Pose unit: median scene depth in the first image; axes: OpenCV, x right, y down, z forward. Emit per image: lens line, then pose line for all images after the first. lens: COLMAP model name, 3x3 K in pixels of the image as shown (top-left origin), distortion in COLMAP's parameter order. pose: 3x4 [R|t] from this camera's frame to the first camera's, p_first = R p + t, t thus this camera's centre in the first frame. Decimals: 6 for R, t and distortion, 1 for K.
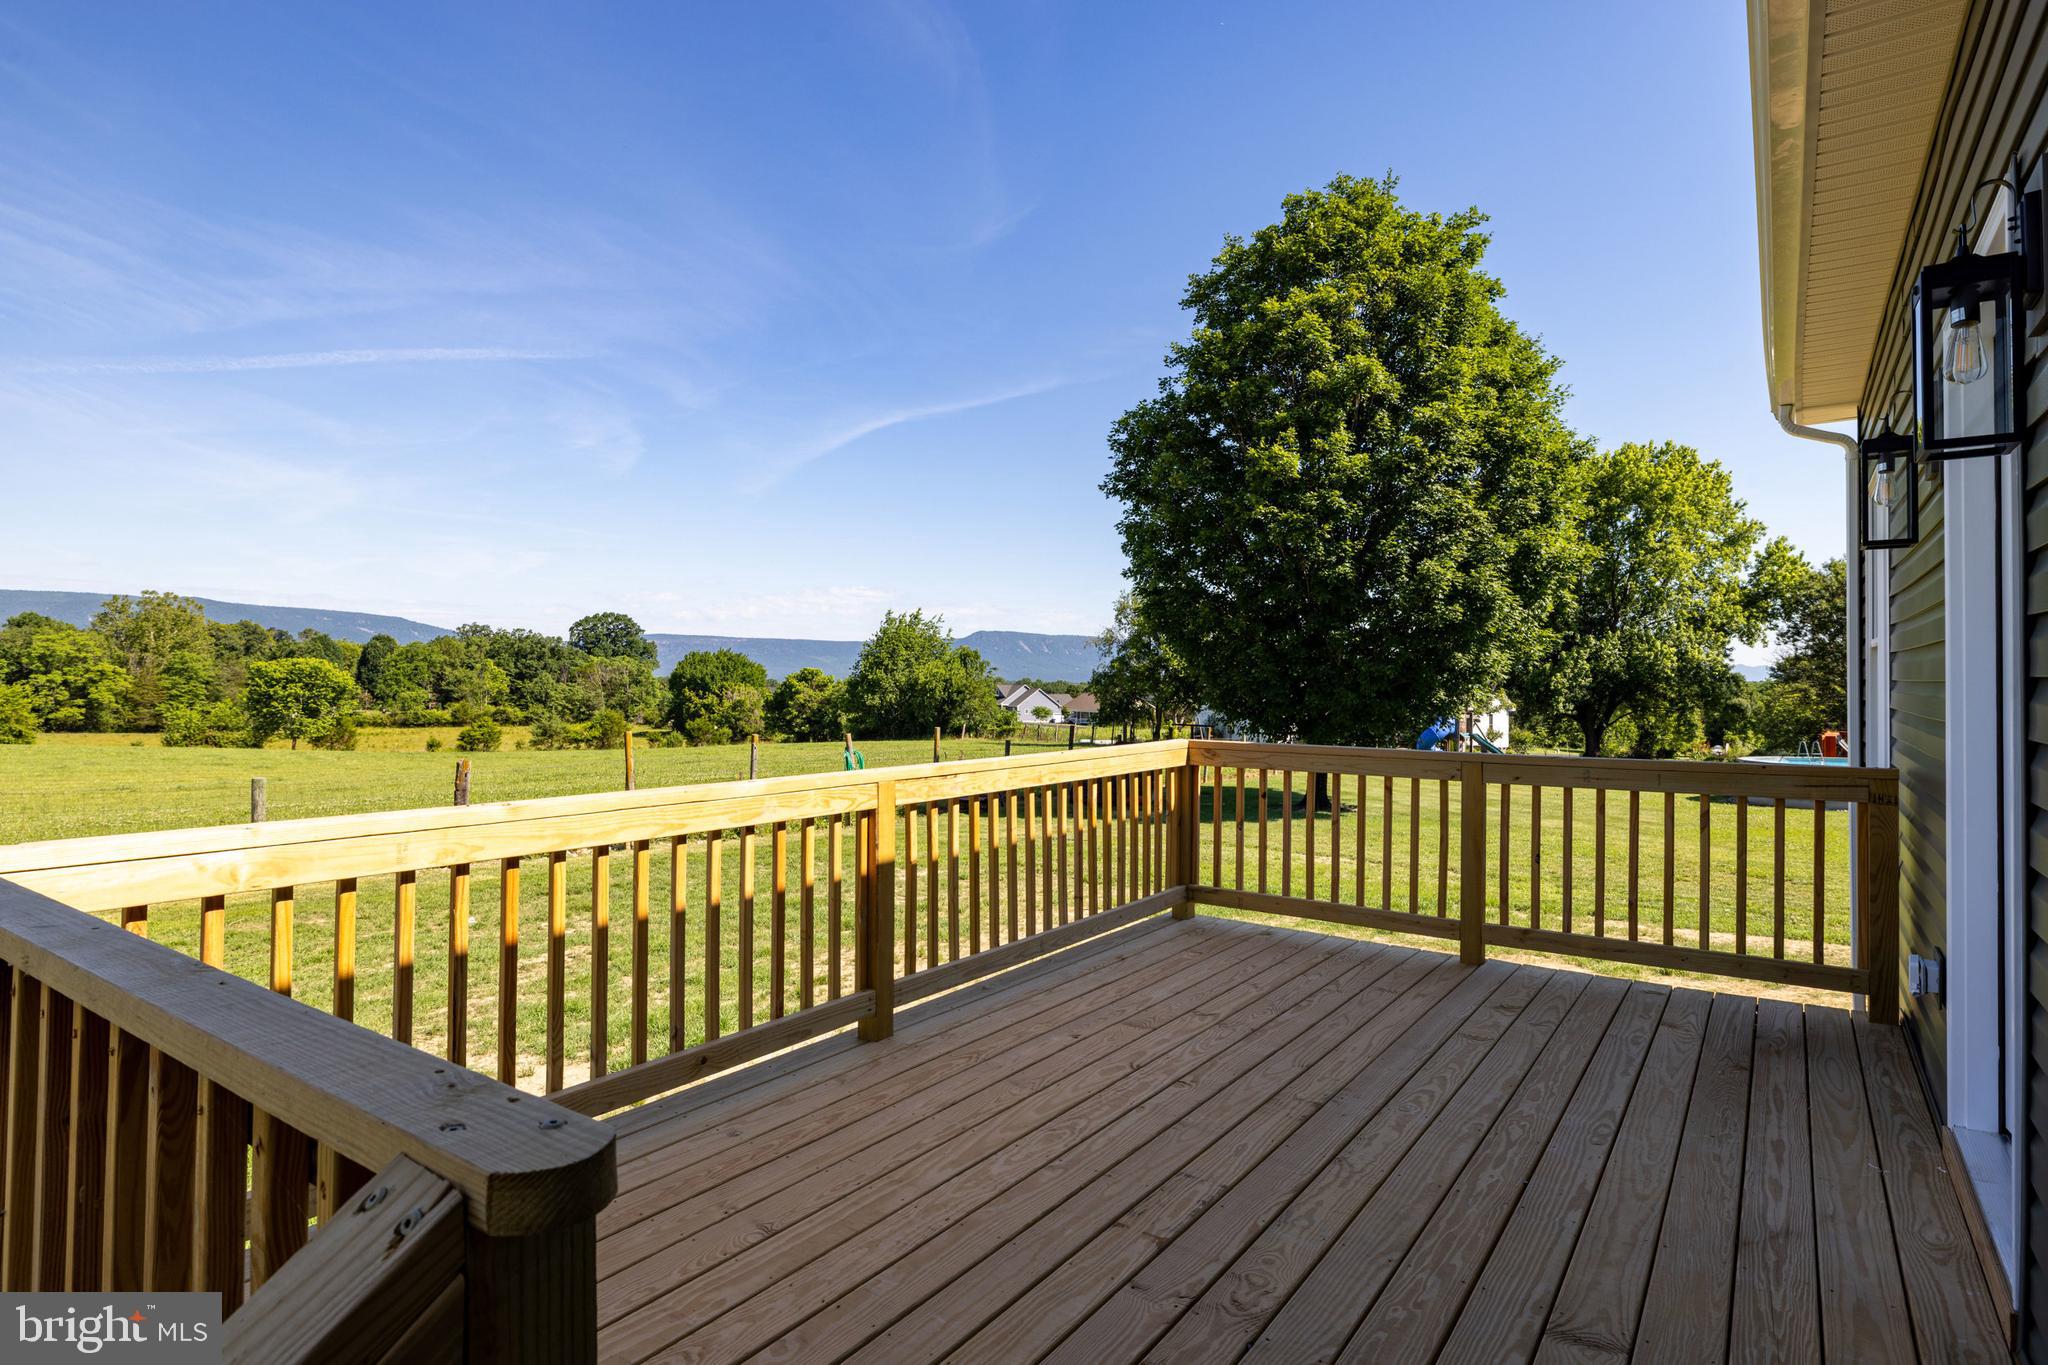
lens RADIAL K [[1063.0, 0, 1024.0], [0, 1063.0, 682.5], [0, 0, 1]] dist [0.001797, -0.000150]
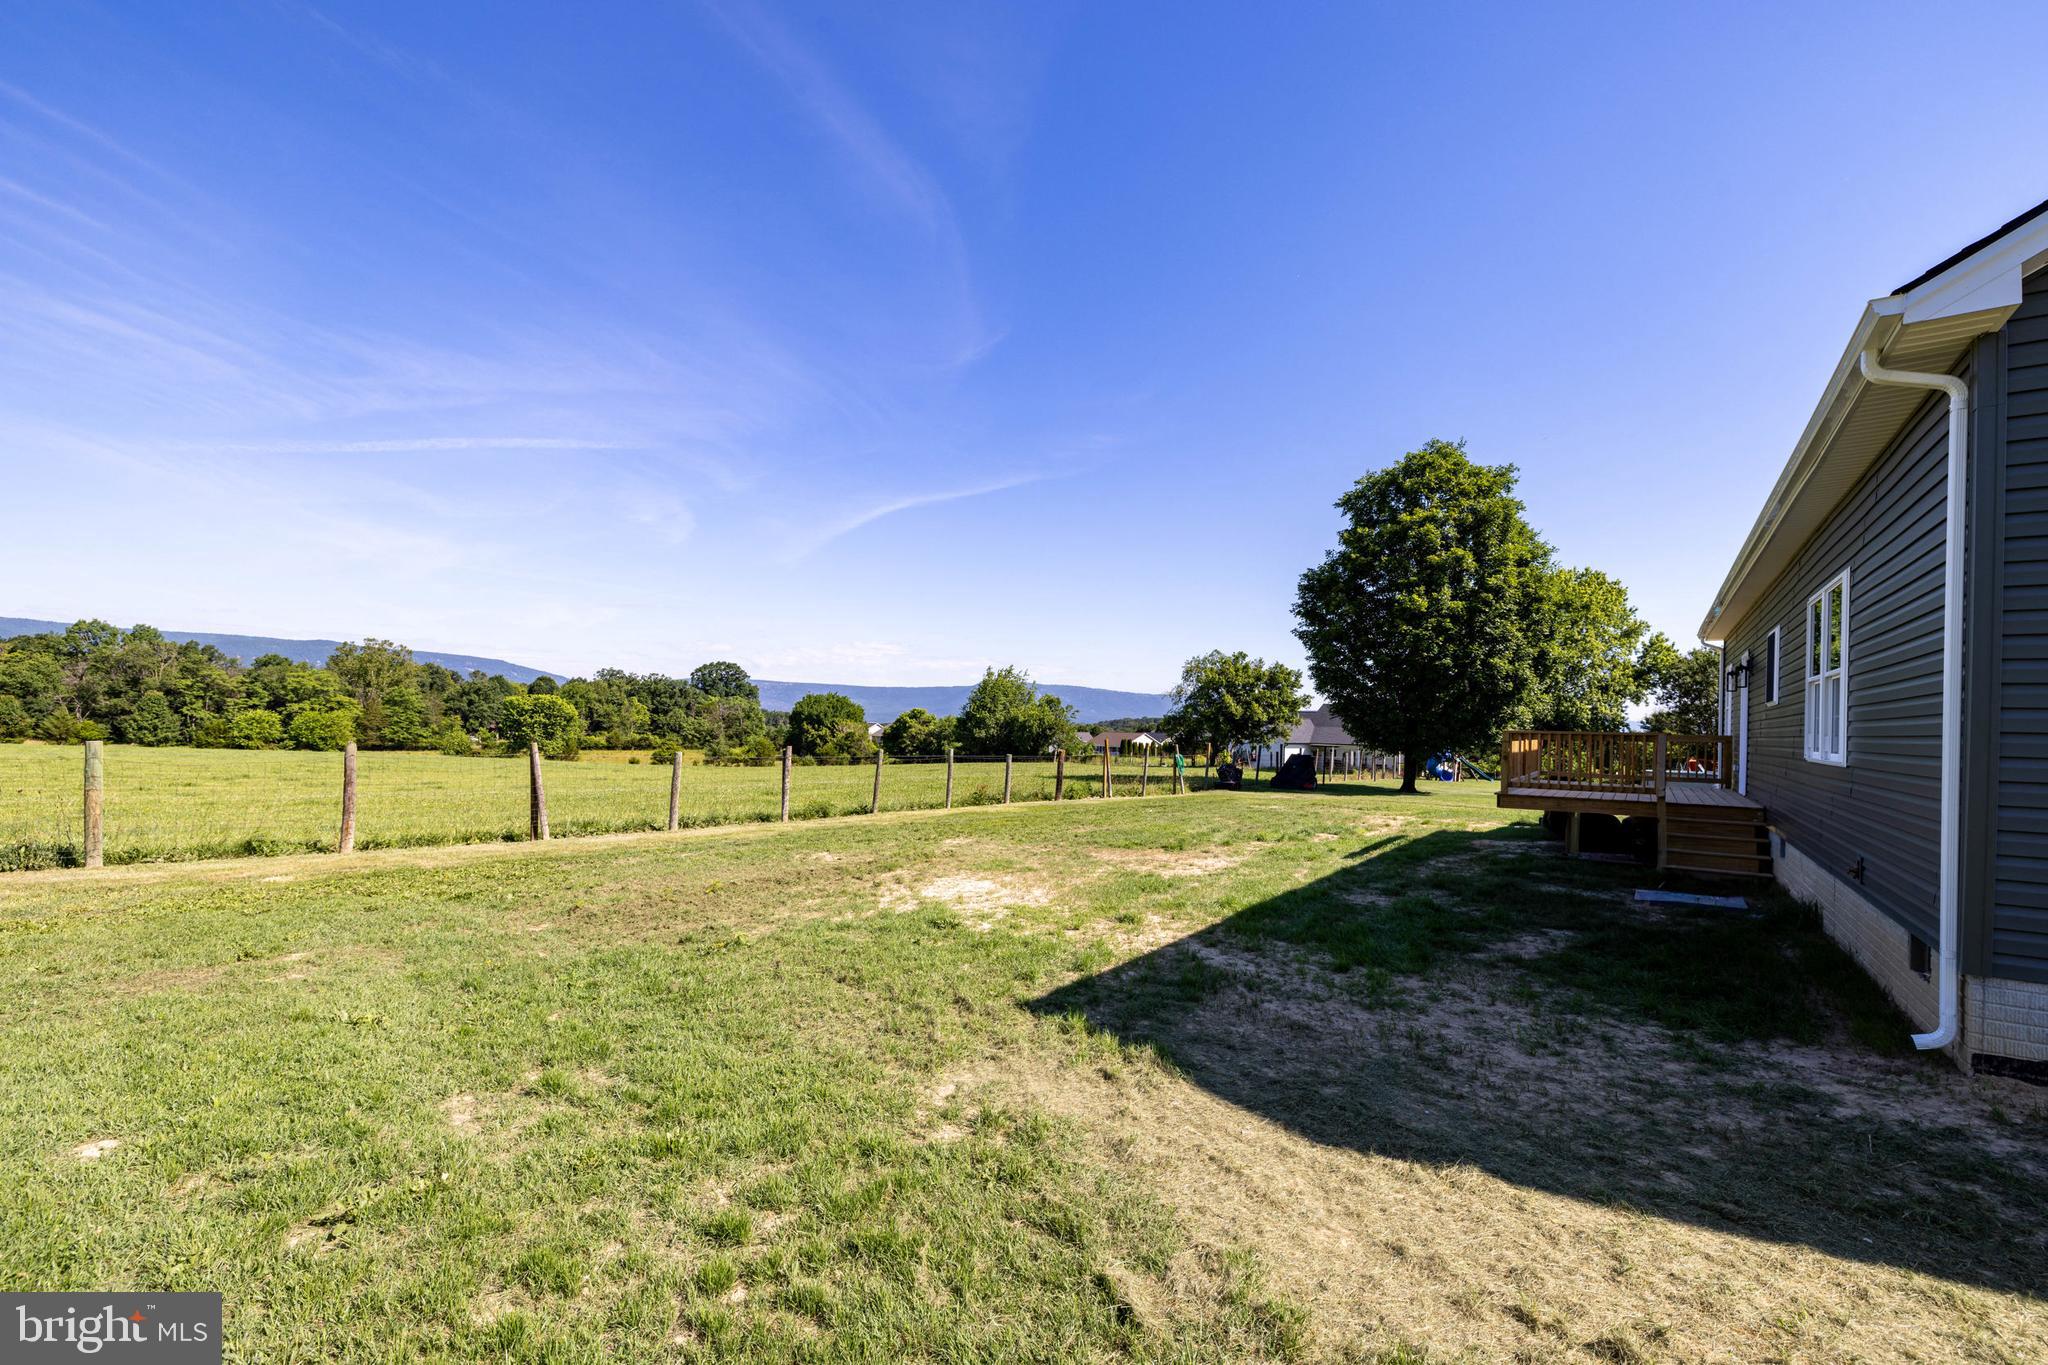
lens RADIAL K [[885.4, 0, 1020.8], [0, 885.4, 731.7], [0, 0, 1]] dist [-0.001862, -0.000046]
pose [[0.999816, 0.017124, 0.008628, -0.100357], [-0.017202, 0.999811, 0.009103, 0.003531], [-0.008470, -0.009249, 0.999921, -0.122028]]
